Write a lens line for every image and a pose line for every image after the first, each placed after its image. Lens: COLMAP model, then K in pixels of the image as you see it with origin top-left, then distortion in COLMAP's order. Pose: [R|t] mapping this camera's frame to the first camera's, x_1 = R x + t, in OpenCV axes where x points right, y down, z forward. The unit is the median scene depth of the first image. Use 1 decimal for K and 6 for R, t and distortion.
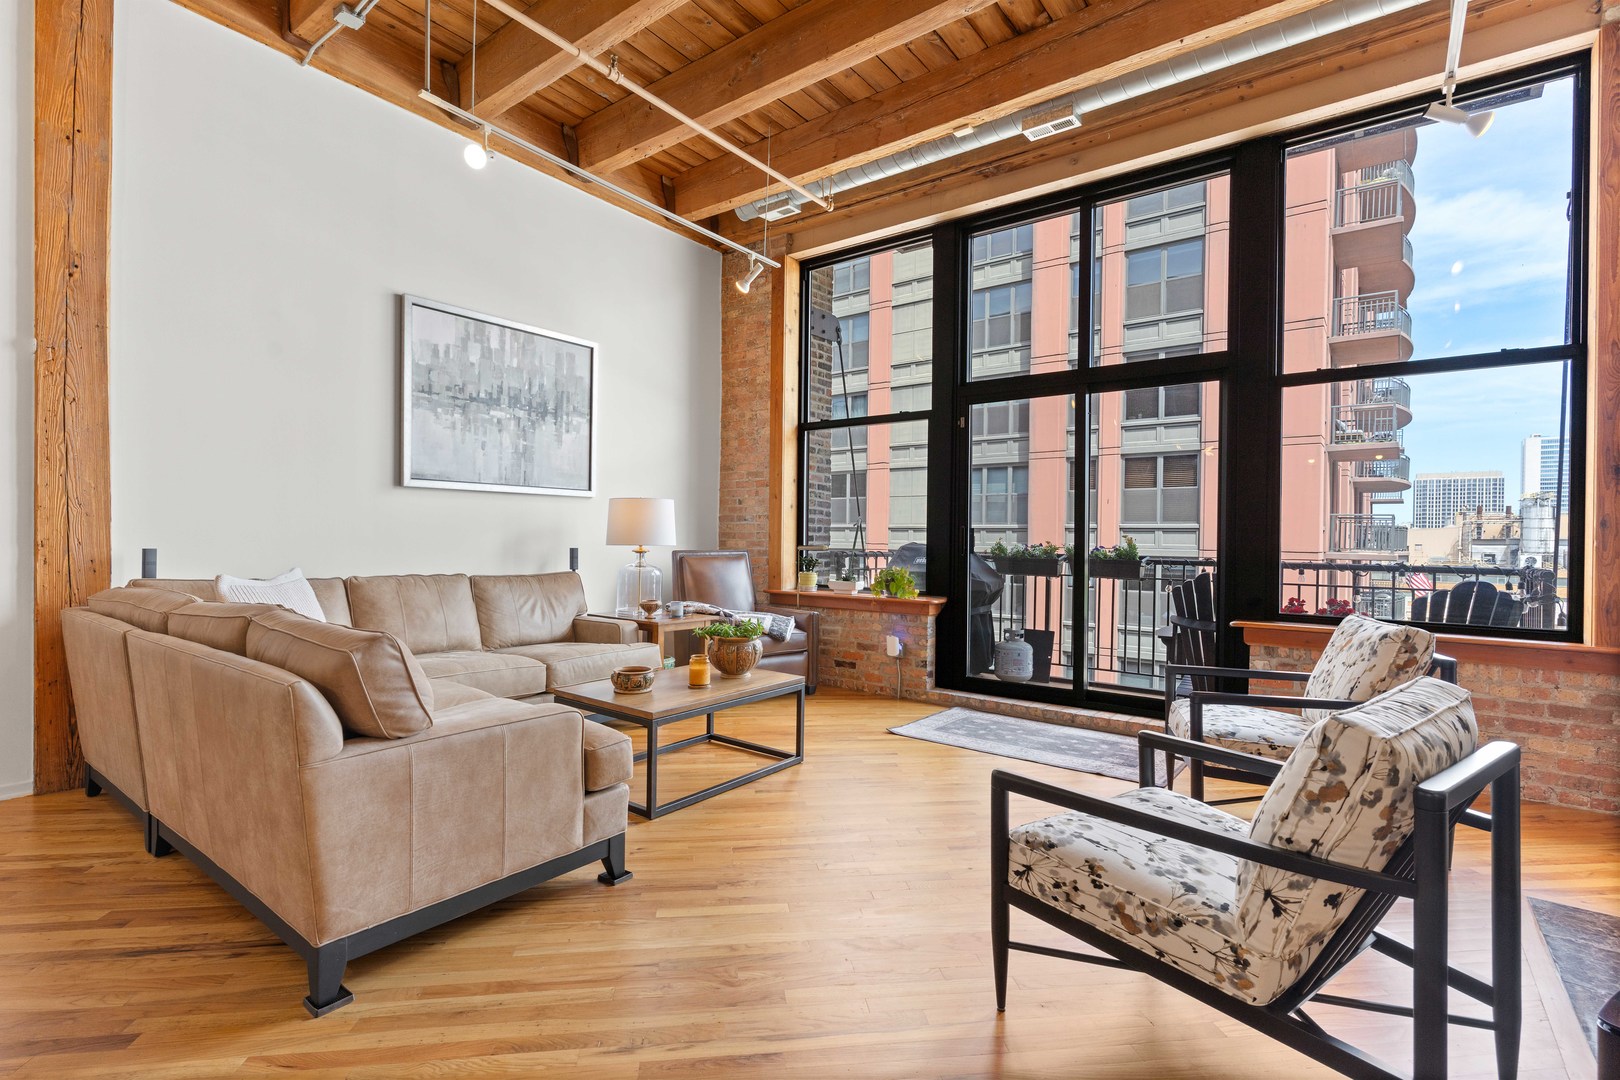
lens RADIAL K [[782.6, 0, 788.0], [0, 782.6, 551.0], [0, 0, 1]] dist [0.007494, -0.002124]
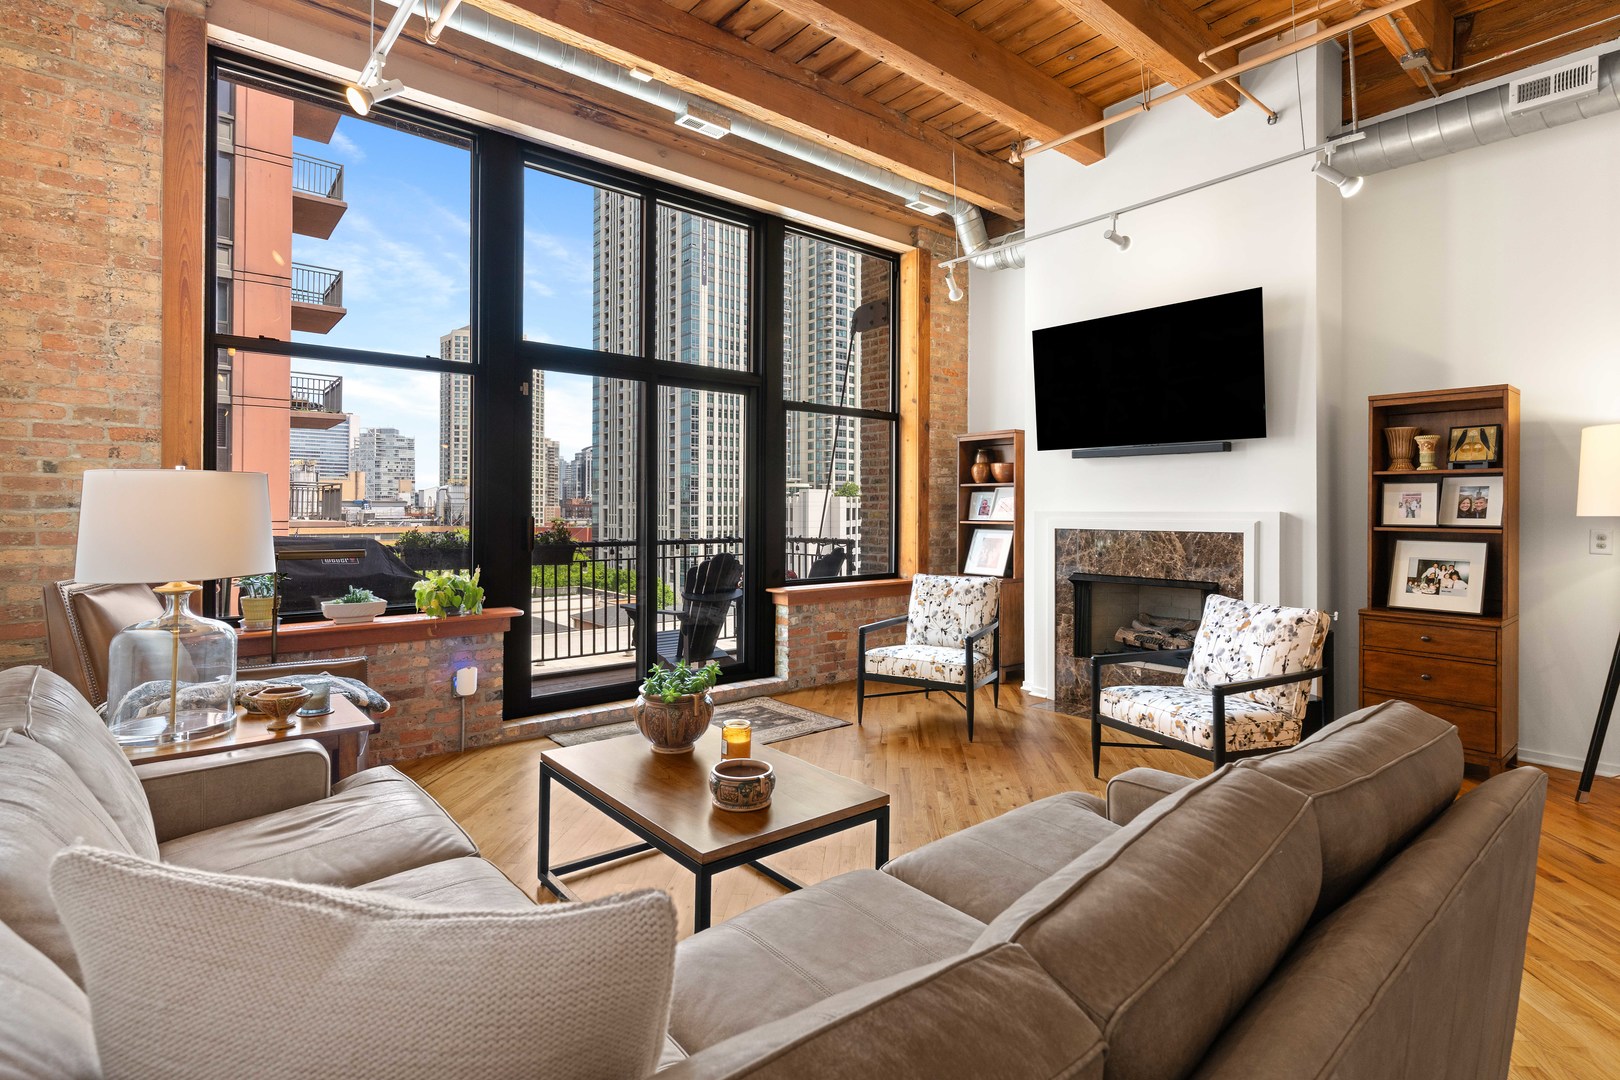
lens RADIAL K [[782.6, 0, 814.9], [0, 782.6, 502.1], [0, 0, 1]] dist [0.007494, -0.002124]
pose [[0.205870, -0.001967, 0.978577, -0.539206], [0.015230, 0.999883, -0.001195, -0.042338], [-0.978461, 0.015150, 0.205876, 0.562896]]
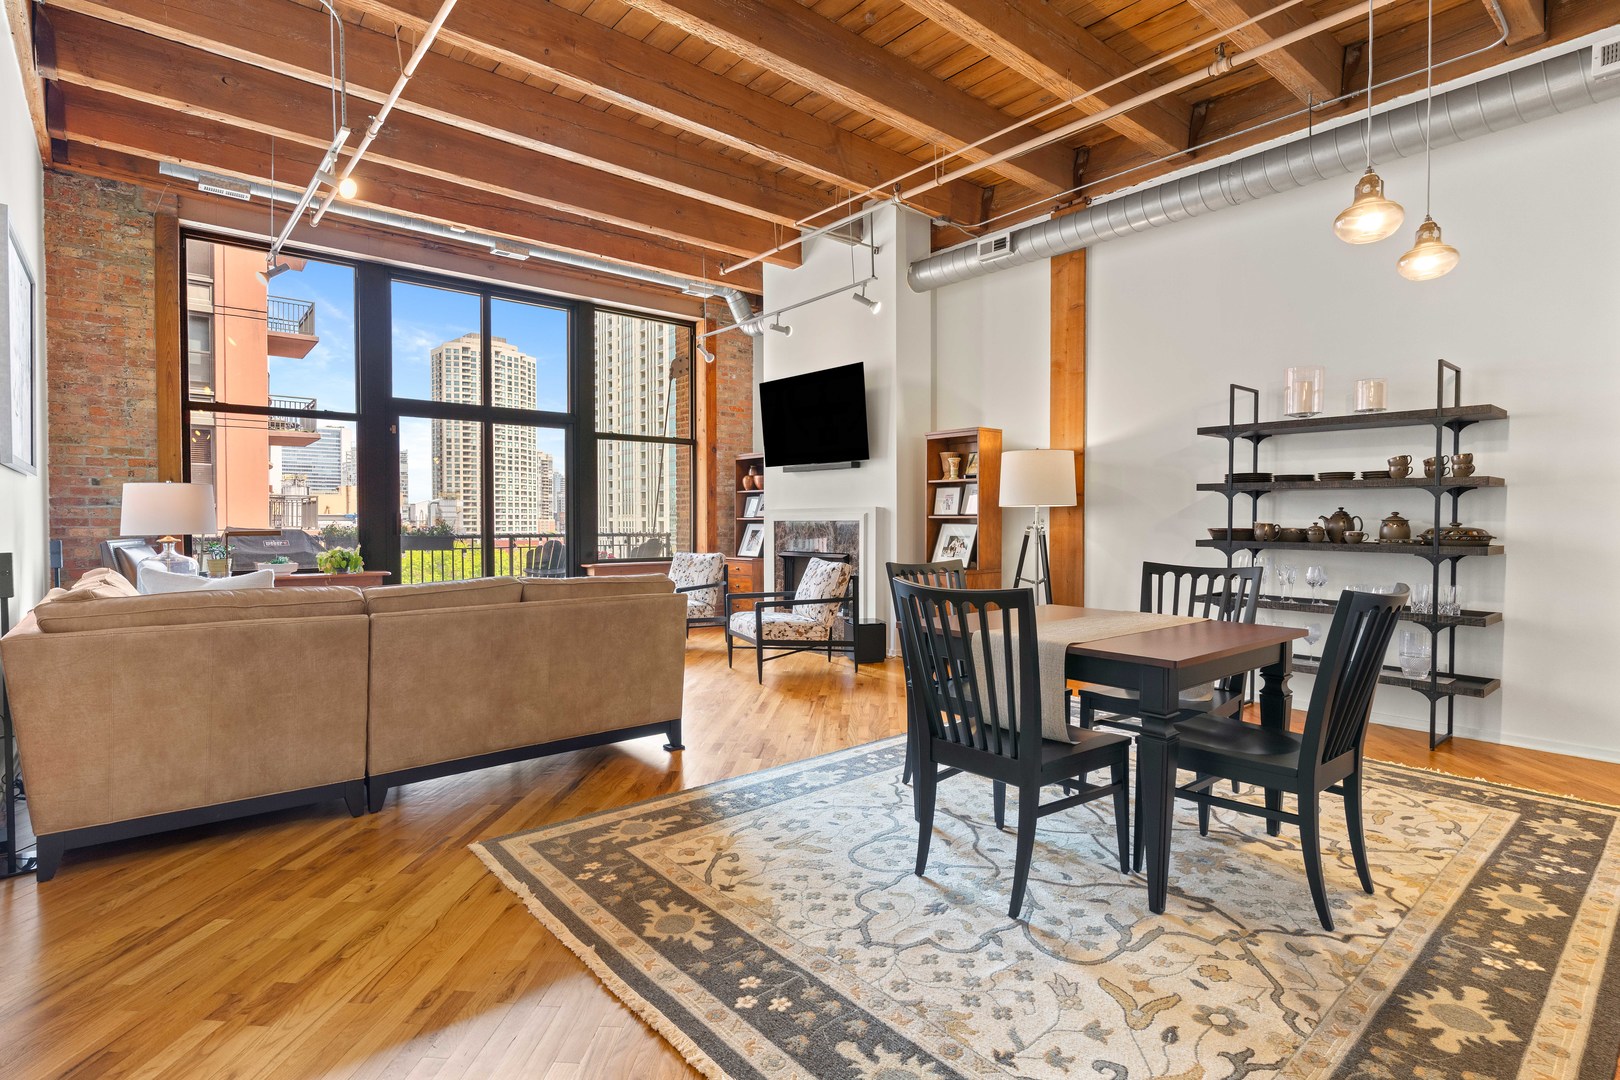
lens RADIAL K [[782.6, 0, 805.8], [0, 782.6, 532.4], [0, 0, 1]] dist [0.007494, -0.002124]
pose [[0.209095, -0.026699, 0.977531, -0.907727], [0.020420, 0.999528, 0.022932, -0.015822], [-0.977682, 0.015166, 0.209541, 0.102639]]
